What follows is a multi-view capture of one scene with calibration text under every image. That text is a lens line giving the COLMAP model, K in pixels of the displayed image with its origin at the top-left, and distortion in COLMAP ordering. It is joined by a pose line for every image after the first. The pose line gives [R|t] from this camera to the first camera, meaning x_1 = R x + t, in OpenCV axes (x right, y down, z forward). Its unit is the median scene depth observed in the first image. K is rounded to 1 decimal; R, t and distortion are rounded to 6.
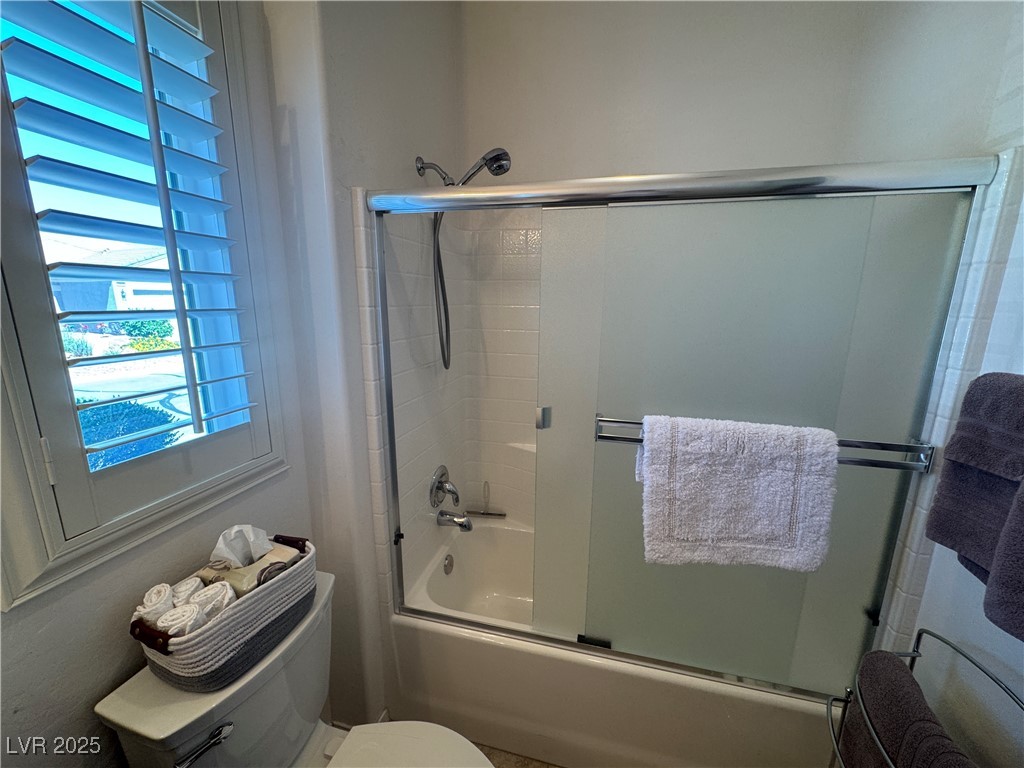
lens RADIAL K [[407.9, 0, 512.0], [0, 407.9, 384.0], [0, 0, 1]] dist [-0.001812, -0.000042]
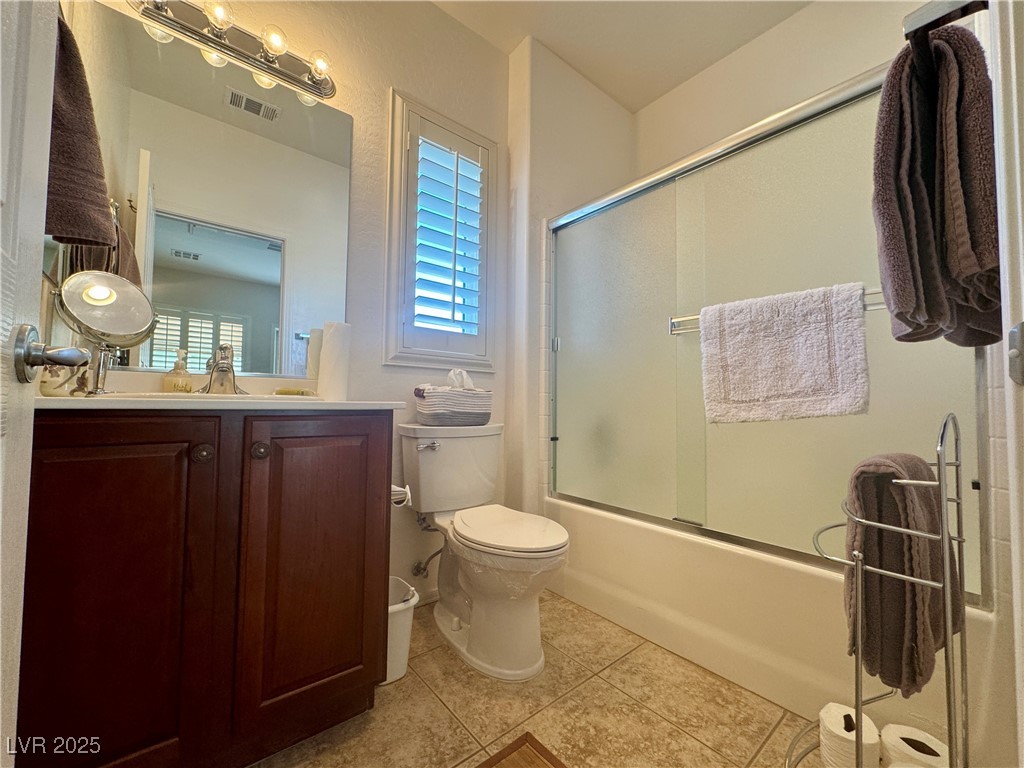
lens RADIAL K [[407.9, 0, 512.0], [0, 407.9, 384.0], [0, 0, 1]] dist [-0.001812, -0.000042]
pose [[0.805824, -0.026277, -0.591571, 0.611785], [-0.123955, 0.969397, -0.211908, 0.689374], [0.579036, 0.244089, 0.777906, -0.340178]]
